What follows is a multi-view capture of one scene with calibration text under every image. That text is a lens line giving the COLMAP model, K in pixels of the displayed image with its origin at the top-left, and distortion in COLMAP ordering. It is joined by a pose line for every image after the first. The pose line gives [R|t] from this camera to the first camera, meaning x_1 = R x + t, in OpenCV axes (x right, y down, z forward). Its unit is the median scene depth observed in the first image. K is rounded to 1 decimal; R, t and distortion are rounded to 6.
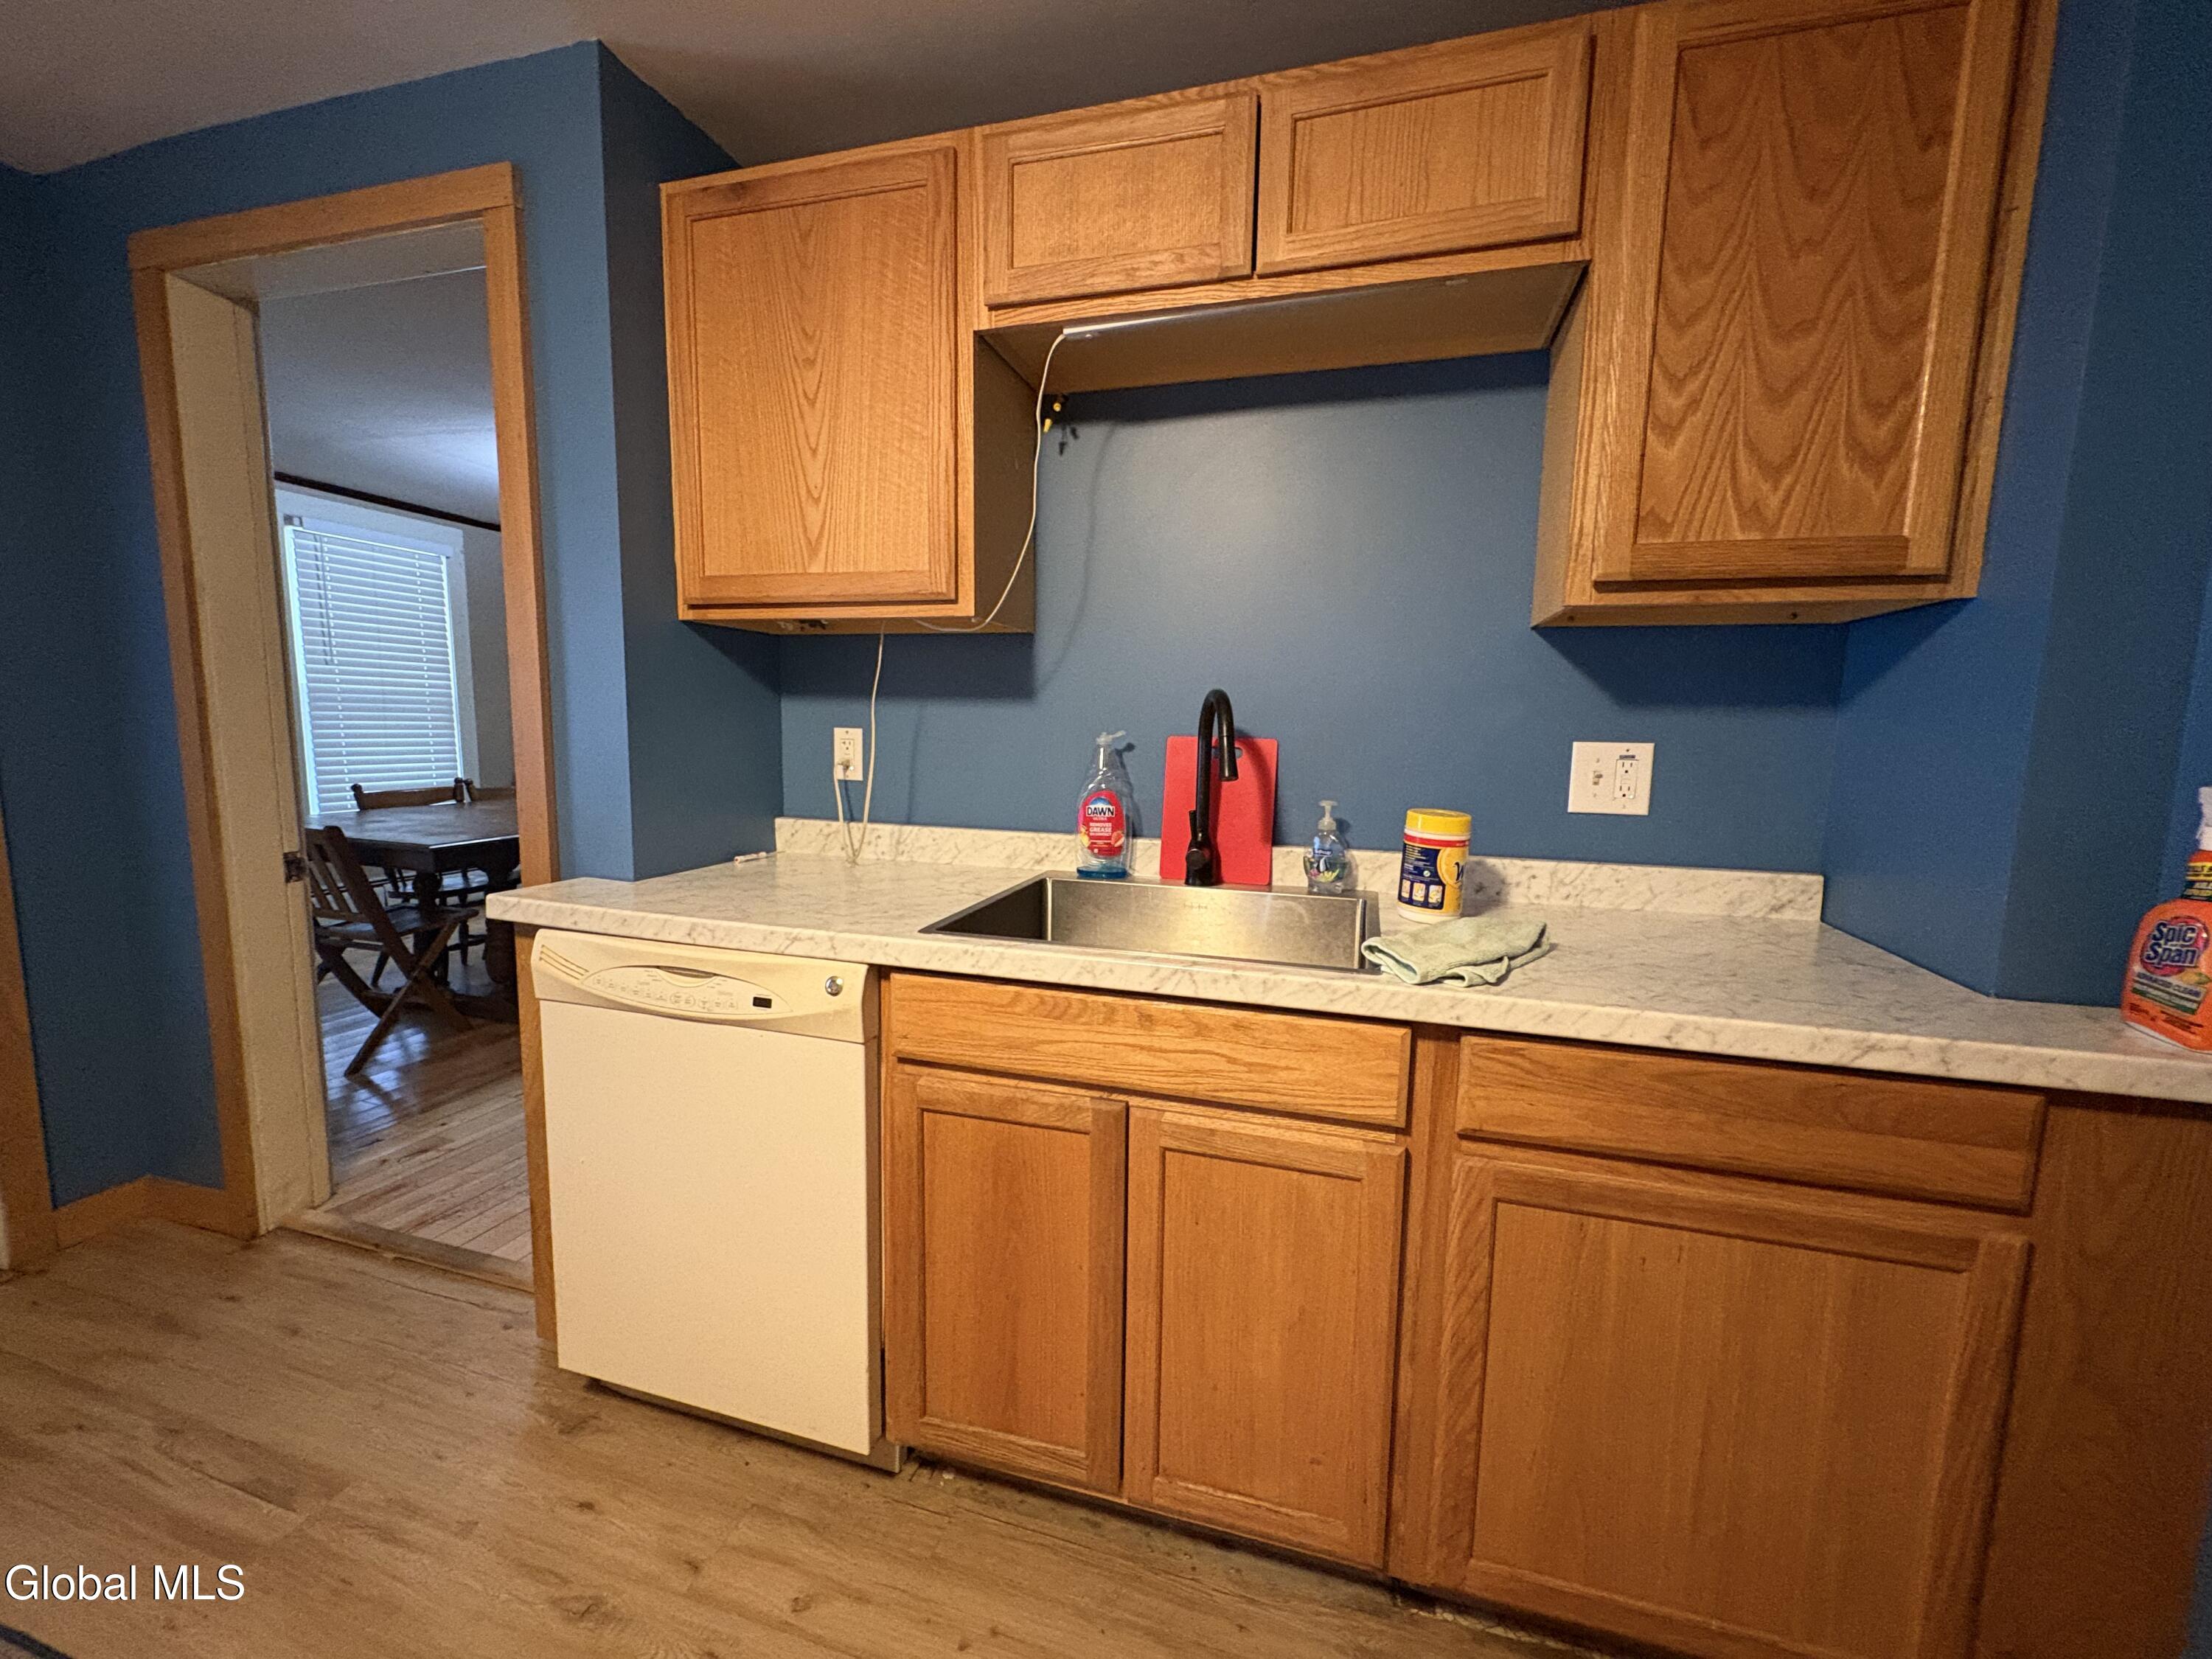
lens RADIAL K [[878.0, 0, 1104.5], [0, 878.0, 826.6], [0, 0, 1]] dist [-0.001376, 0.000774]
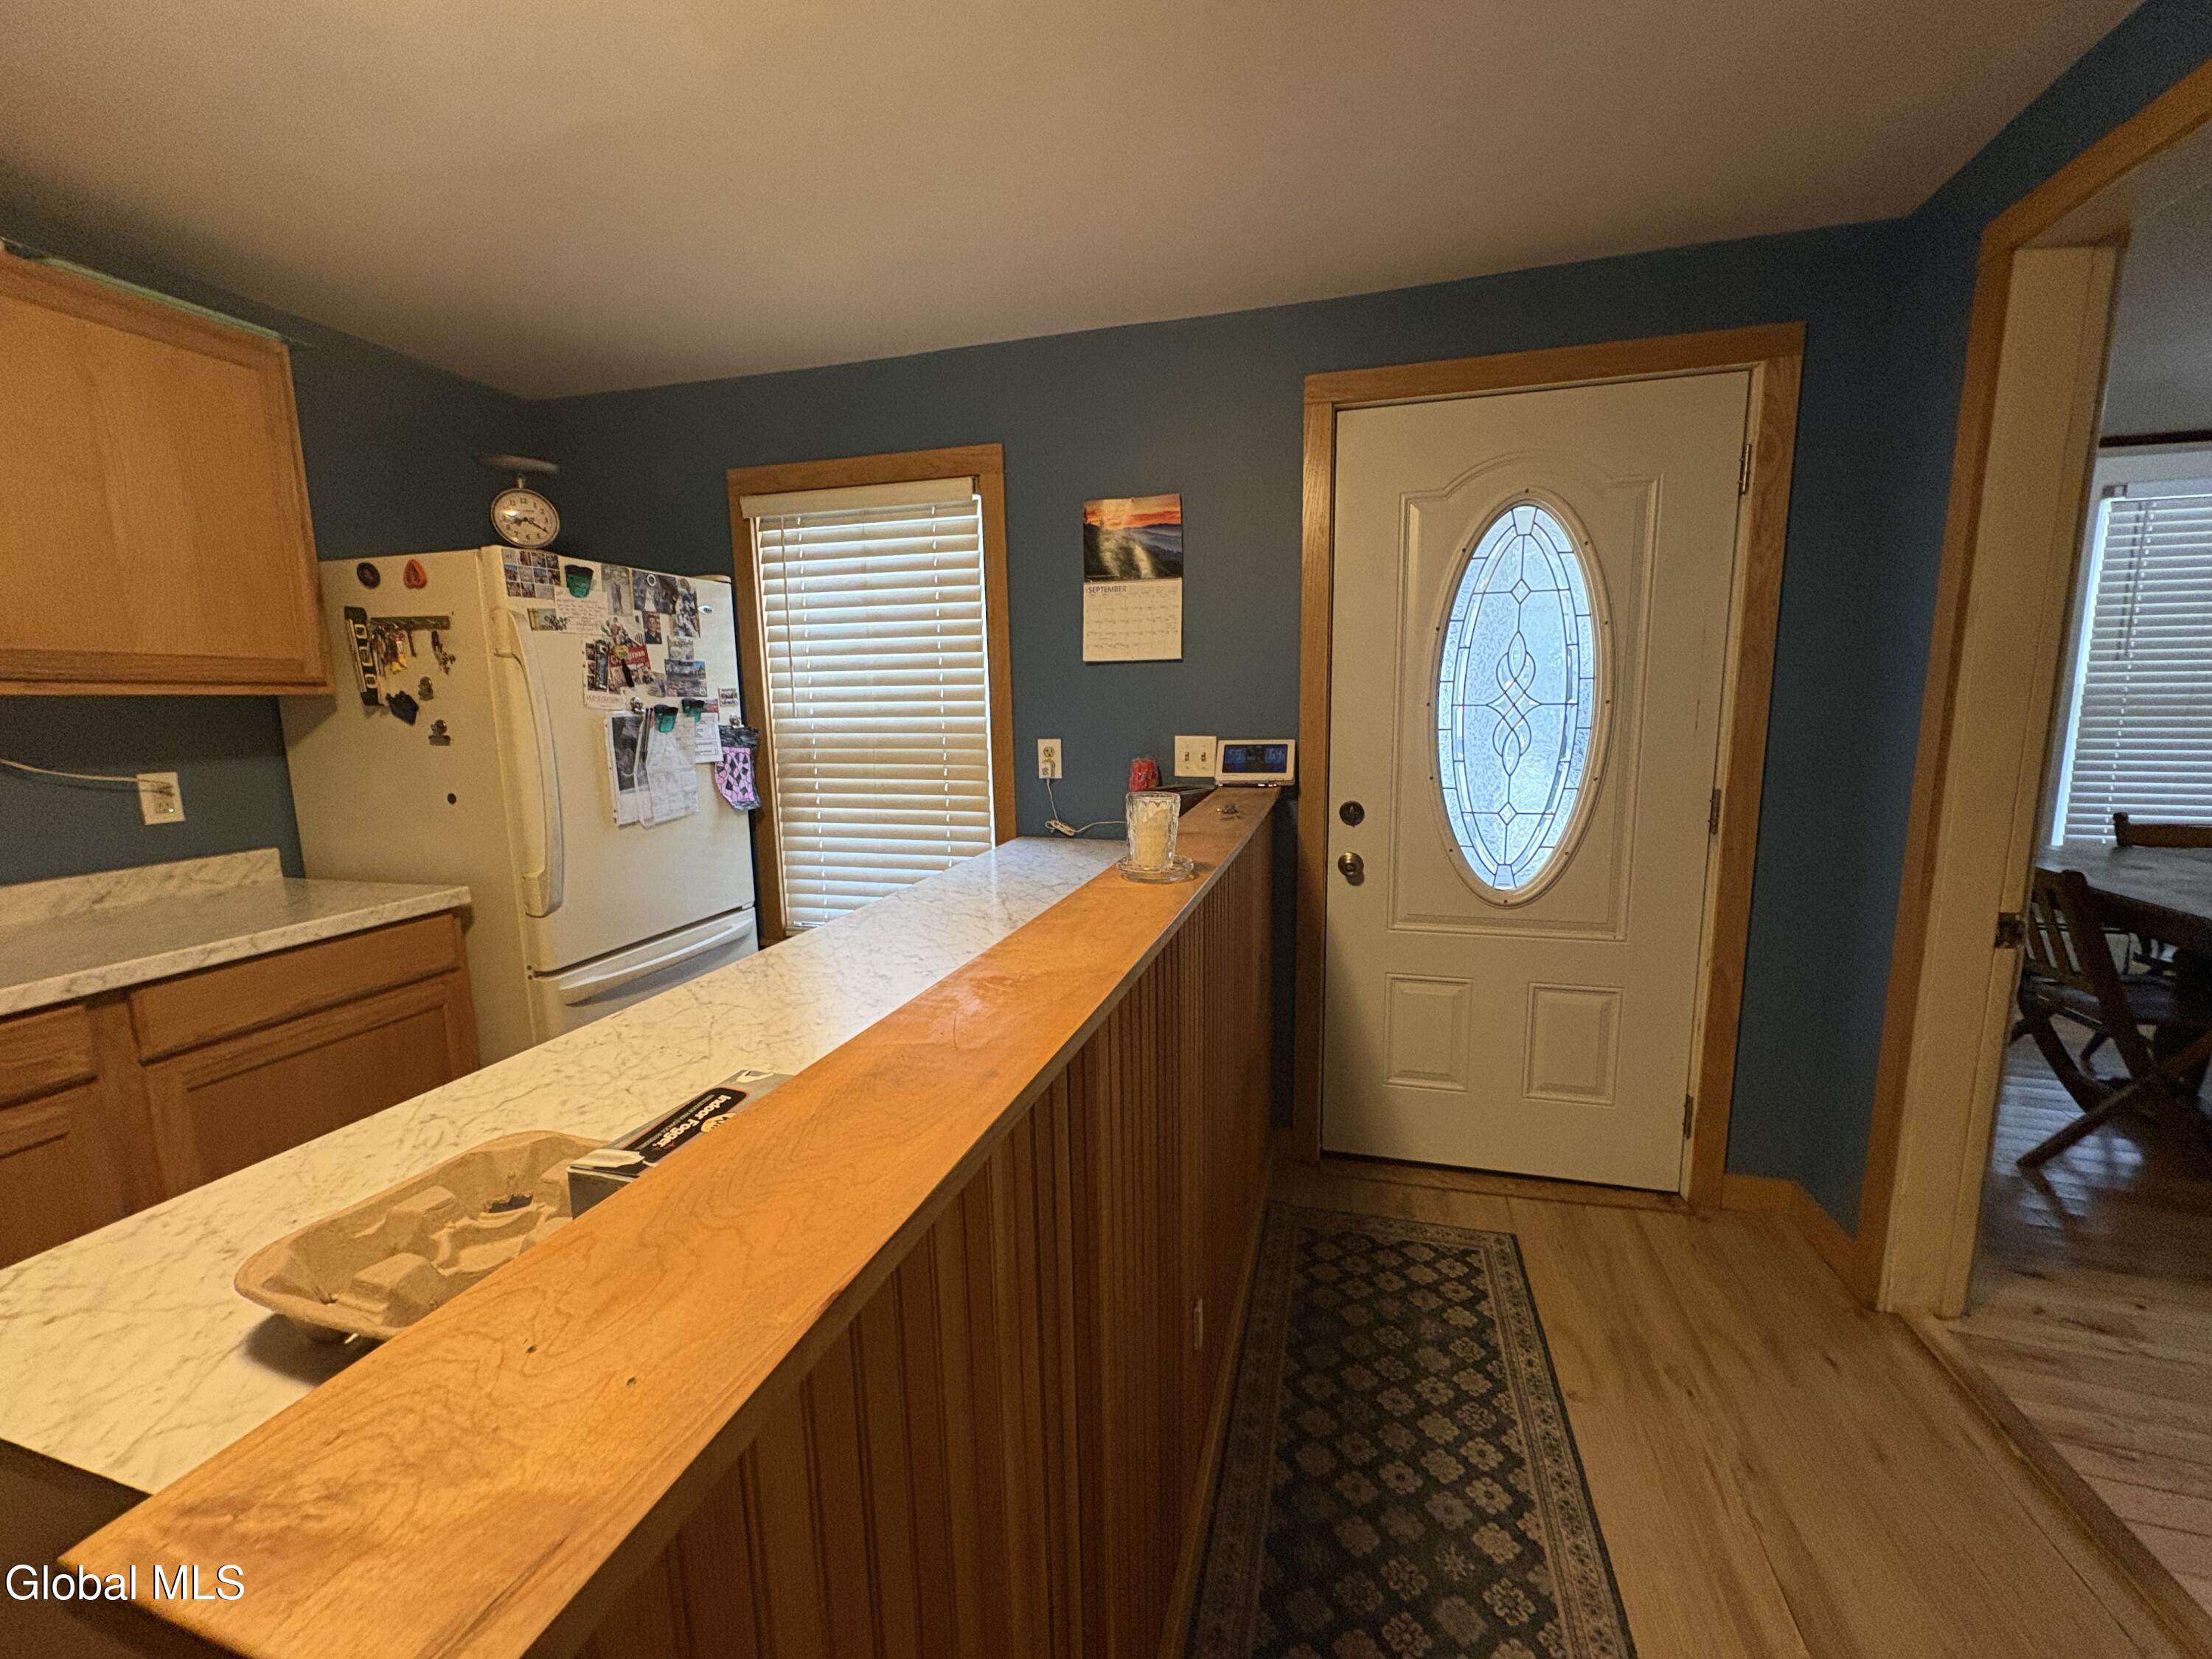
lens RADIAL K [[878.0, 0, 1106.6], [0, 878.0, 826.6], [0, 0, 1]] dist [-0.001376, 0.000774]
pose [[0.004949, 0.125671, -0.992060, -0.077650], [-0.108044, 0.986331, 0.124406, -0.043249], [0.994134, 0.106571, 0.018459, 0.083858]]
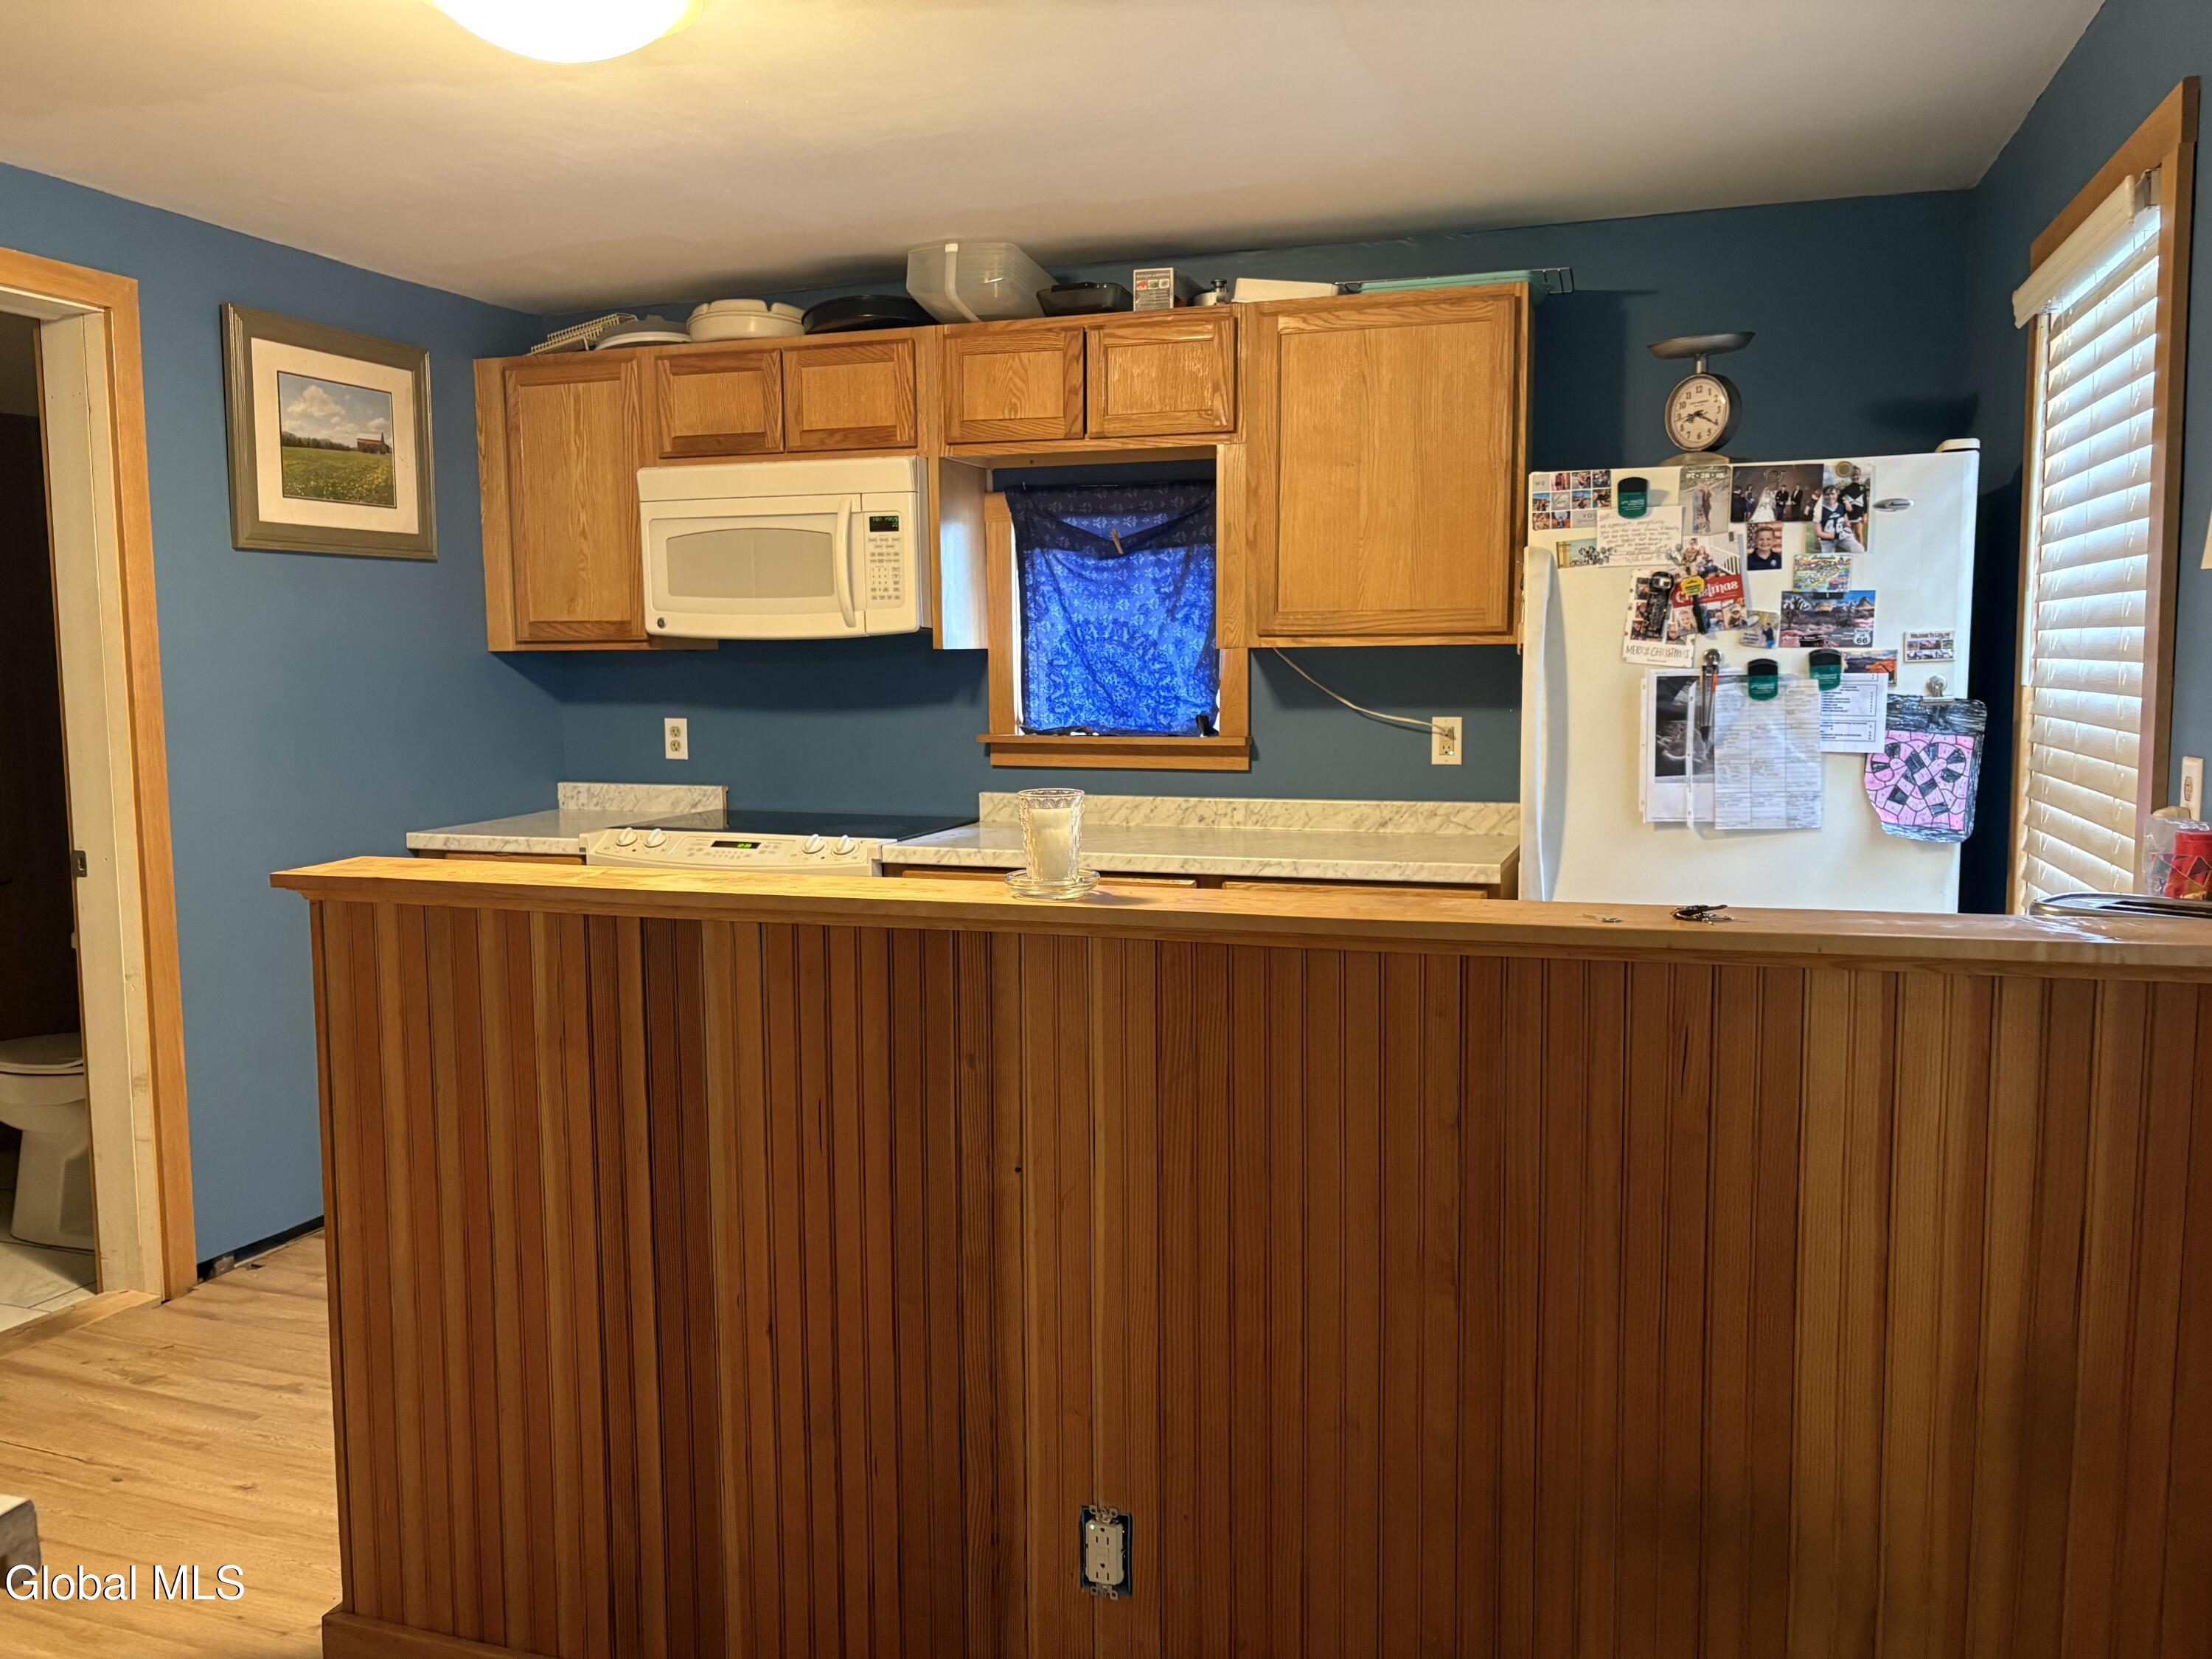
lens RADIAL K [[1642.1, 0, 1090.2], [0, 1642.1, 847.2], [0, 0, 1]] dist [0.012753, -0.005274]
pose [[-0.998774, -0.017988, 0.046128, -0.530517], [-0.006592, 0.971684, 0.236190, -0.133908], [-0.049071, 0.235596, -0.970611, 0.714212]]
